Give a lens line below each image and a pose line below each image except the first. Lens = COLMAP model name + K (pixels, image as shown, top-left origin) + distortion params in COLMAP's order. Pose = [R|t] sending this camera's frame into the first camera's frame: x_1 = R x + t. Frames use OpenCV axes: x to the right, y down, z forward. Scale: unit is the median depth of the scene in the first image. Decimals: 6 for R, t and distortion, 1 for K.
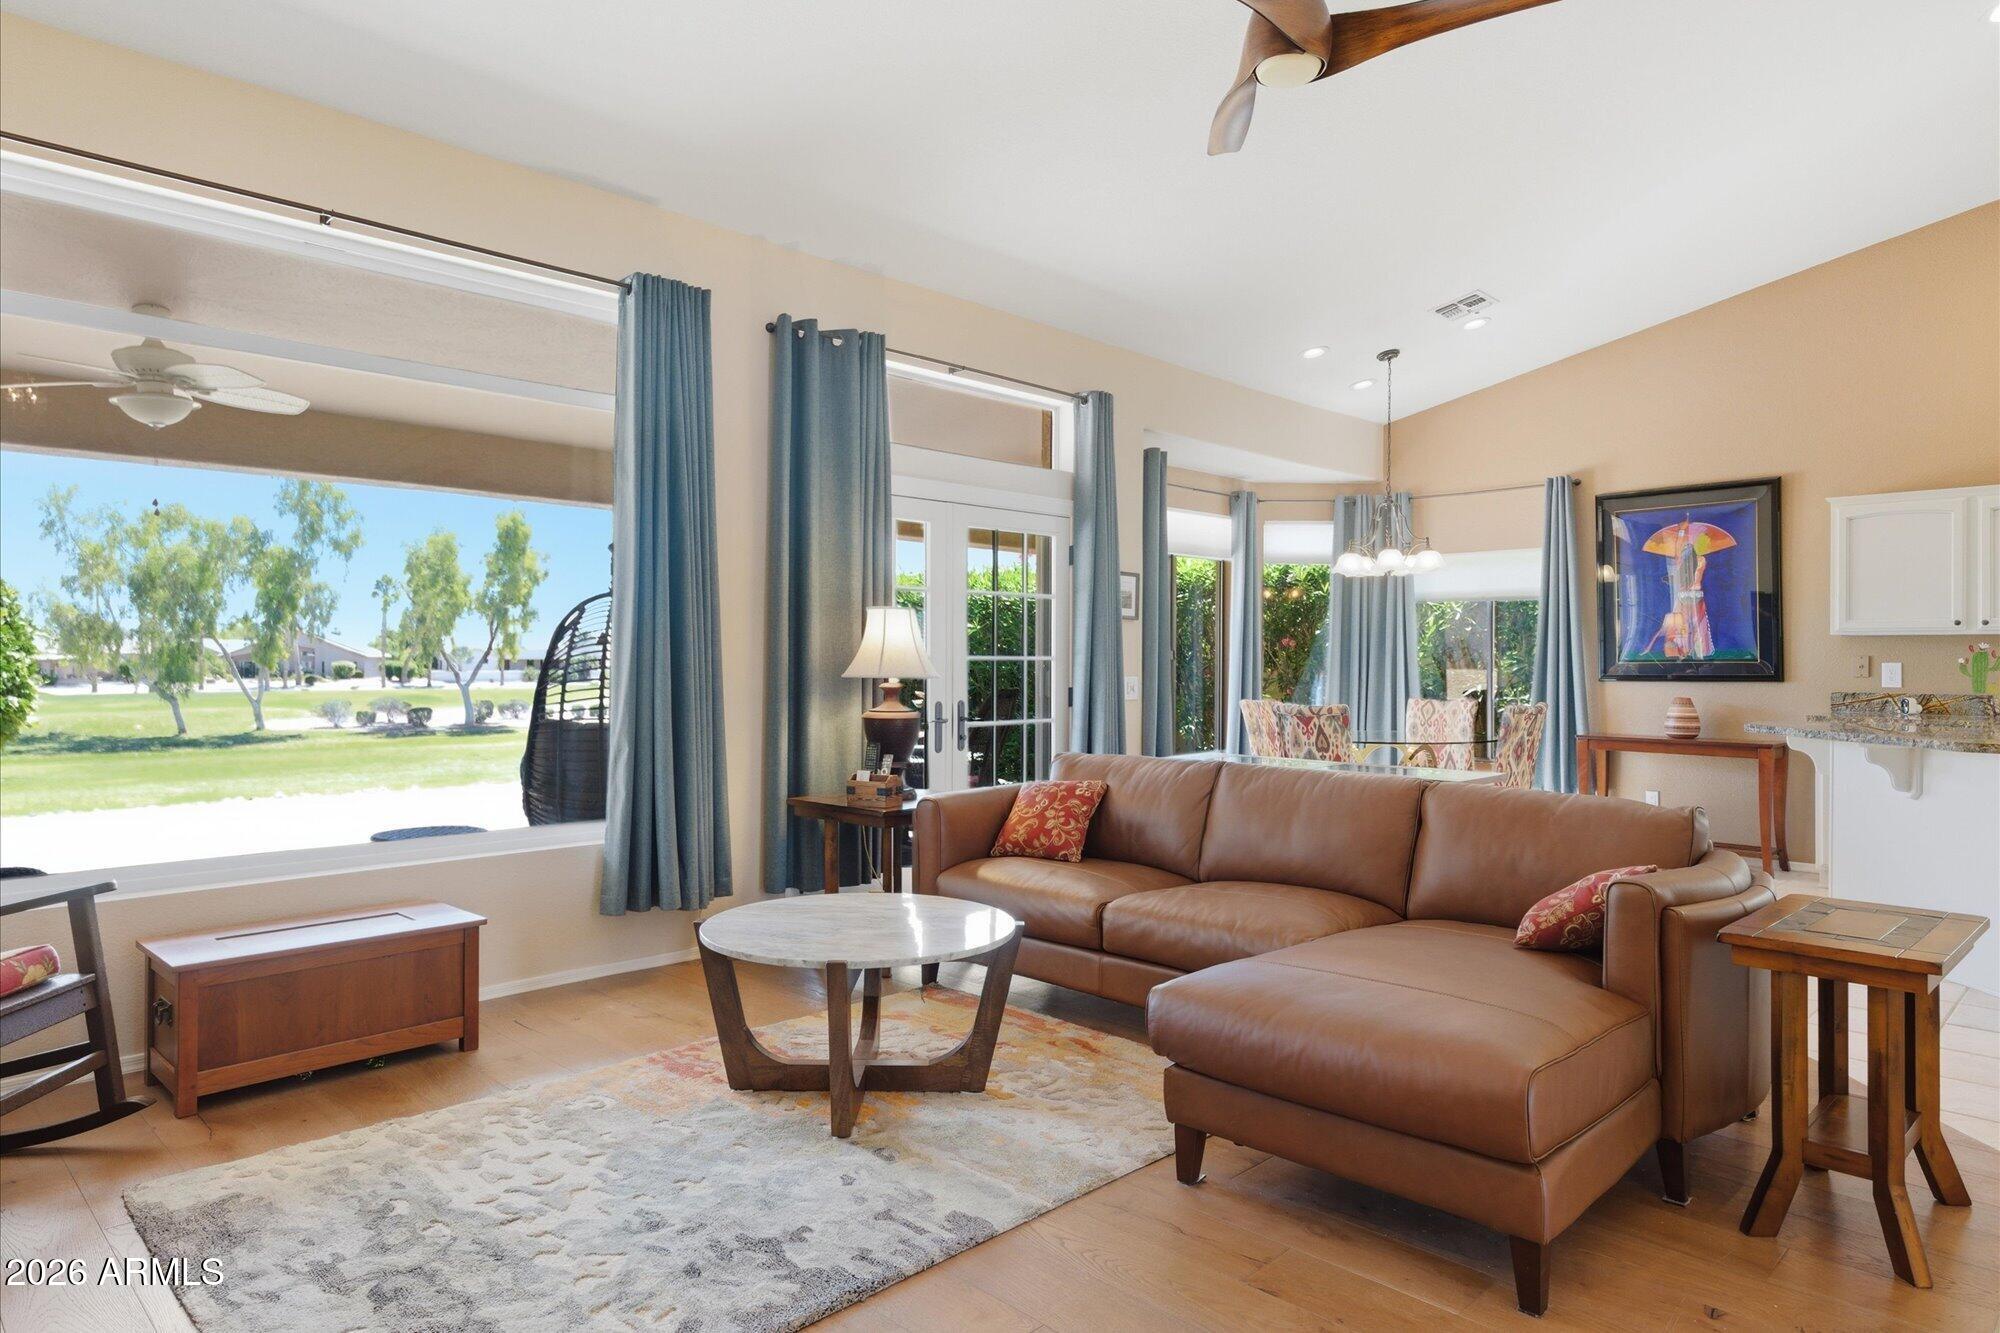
lens RADIAL K [[1208.5, 0, 1002.8], [0, 1208.5, 659.9], [0, 0, 1]] dist [0.007614, -0.000022]
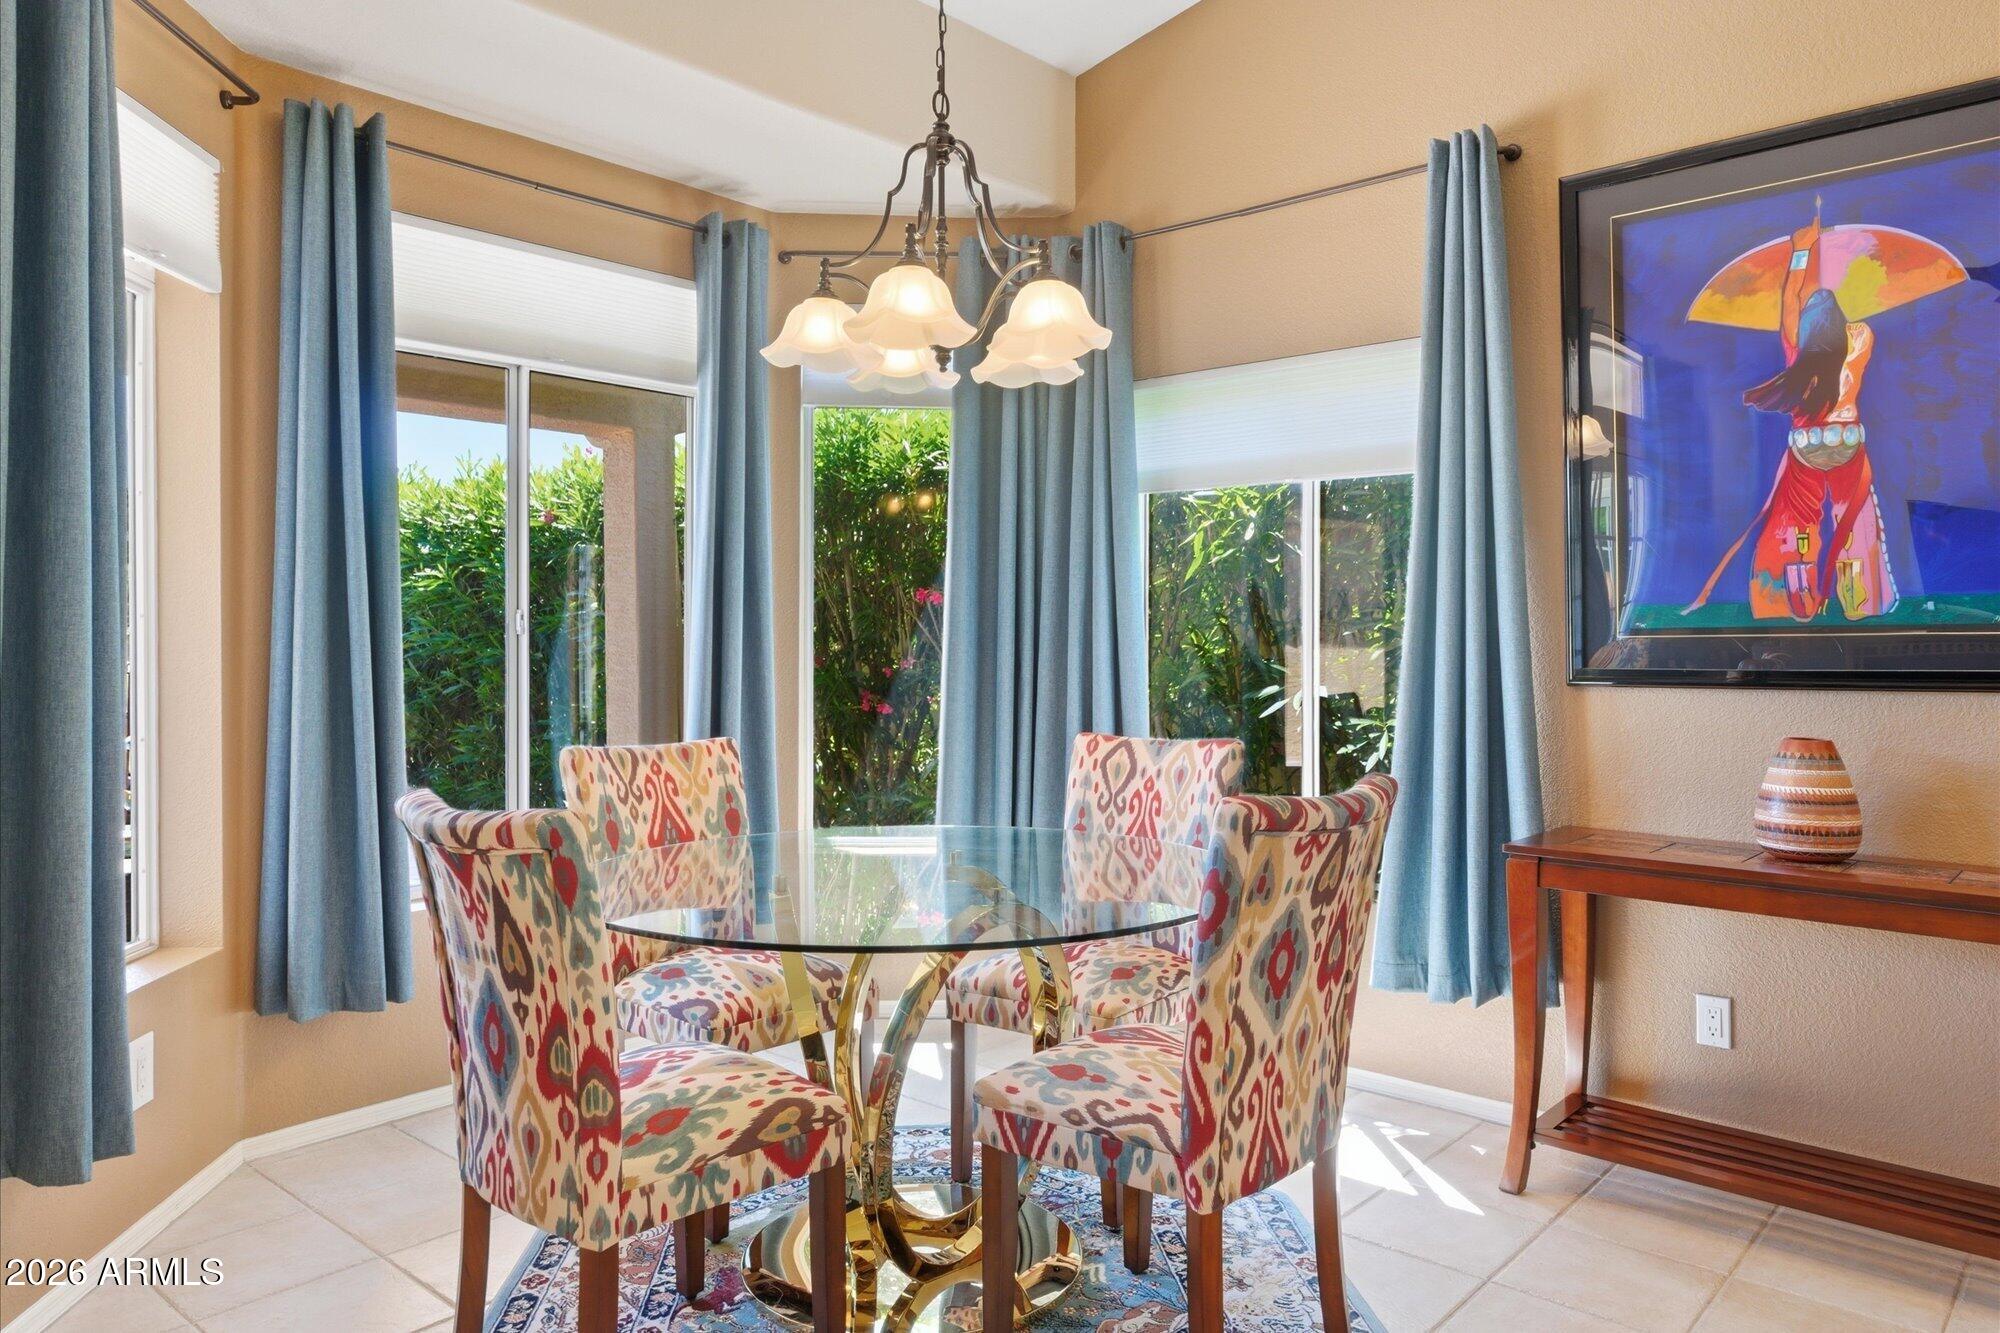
lens RADIAL K [[1334.8, 0, 1002.6], [0, 1334.8, 646.0], [0, 0, 1]] dist [-0.010698, -0.000716]
pose [[0.998540, -0.003507, 0.053899, 0.348523], [0.003044, 0.999958, 0.008672, 0.001112], [-0.053927, -0.008495, 0.998509, 0.705723]]
